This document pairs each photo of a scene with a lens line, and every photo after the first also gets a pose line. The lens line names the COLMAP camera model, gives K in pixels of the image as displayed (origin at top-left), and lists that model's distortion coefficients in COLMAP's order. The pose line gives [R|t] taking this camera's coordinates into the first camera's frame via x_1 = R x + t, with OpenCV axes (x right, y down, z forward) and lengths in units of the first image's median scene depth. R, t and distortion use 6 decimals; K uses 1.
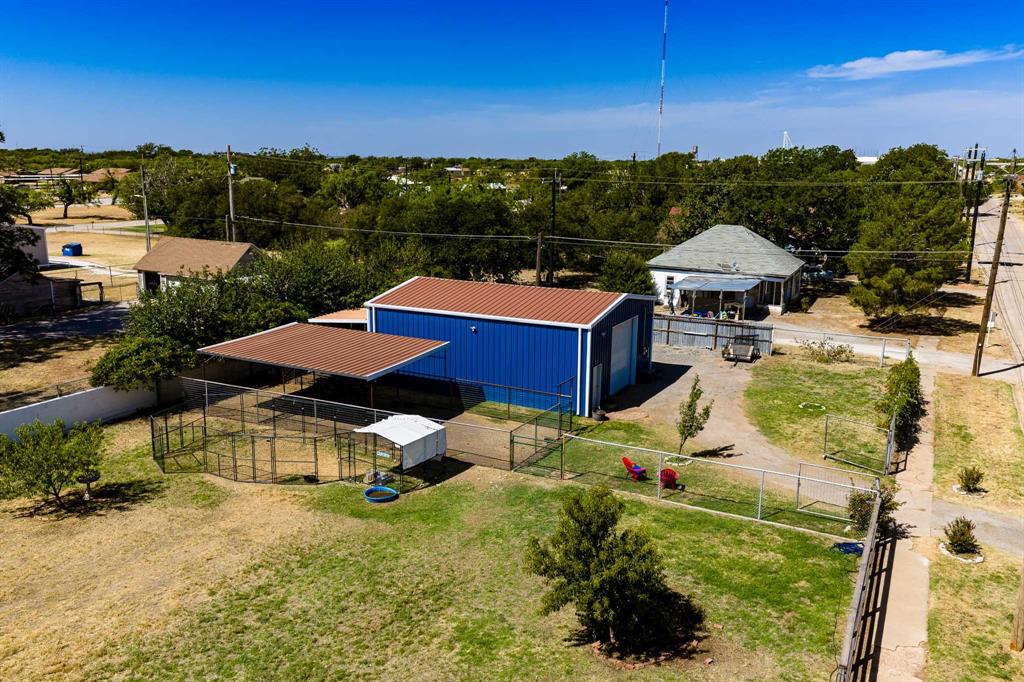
lens RADIAL K [[815.2, 0, 512.0], [0, 815.2, 341.0], [0, 0, 1]] dist [0.041677, 0.000164]
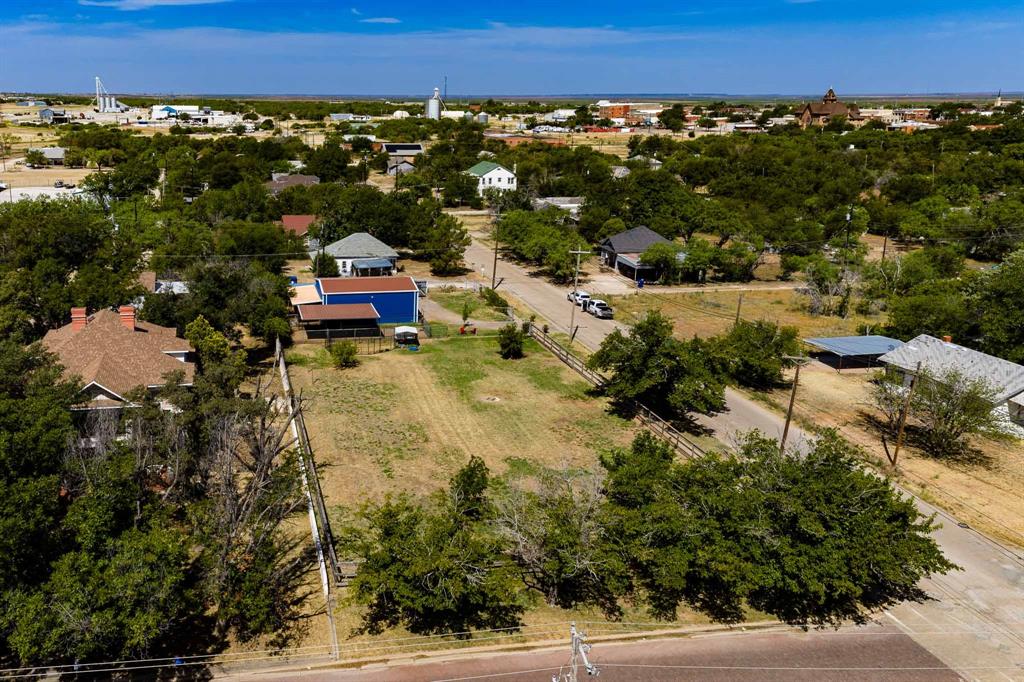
lens RADIAL K [[895.0, 0, 318.9], [0, 895.0, 339.7], [0, 0, 1]] dist [0.065030, -0.011634]
pose [[0.819661, -0.162324, 0.549369, -1.449168], [0.128311, 0.986670, 0.100094, -0.153700], [-0.558294, -0.011553, 0.829563, -1.057895]]
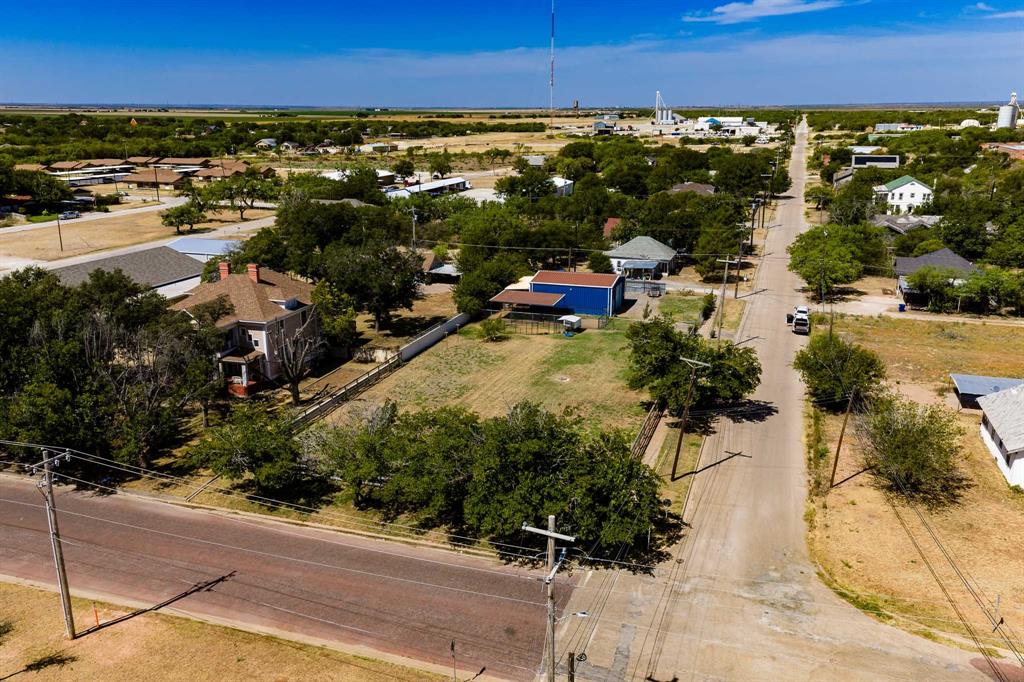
lens RADIAL K [[834.5, 0, 477.9], [0, 834.5, 362.8], [0, 0, 1]] dist [0.058460, 0.002653]
pose [[0.993506, -0.048594, 0.102882, -0.579695], [0.039423, 0.995218, 0.089371, -0.028141], [-0.106733, -0.084735, 0.990671, -1.649849]]
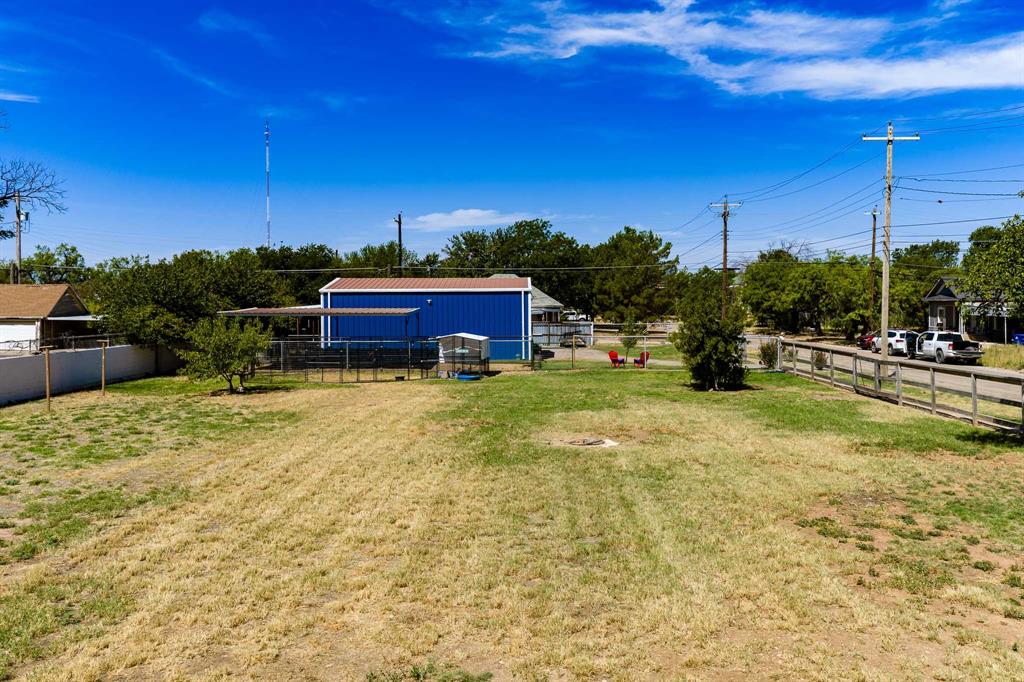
lens RADIAL K [[853.9, 0, 512.0], [0, 853.9, 341.0], [0, 0, 1]] dist [0.046707, -0.001907]
pose [[0.884229, -0.026427, 0.466306, -0.431481], [0.109292, 0.982386, -0.151569, 0.202169], [-0.454087, 0.184985, 0.871542, -0.136728]]
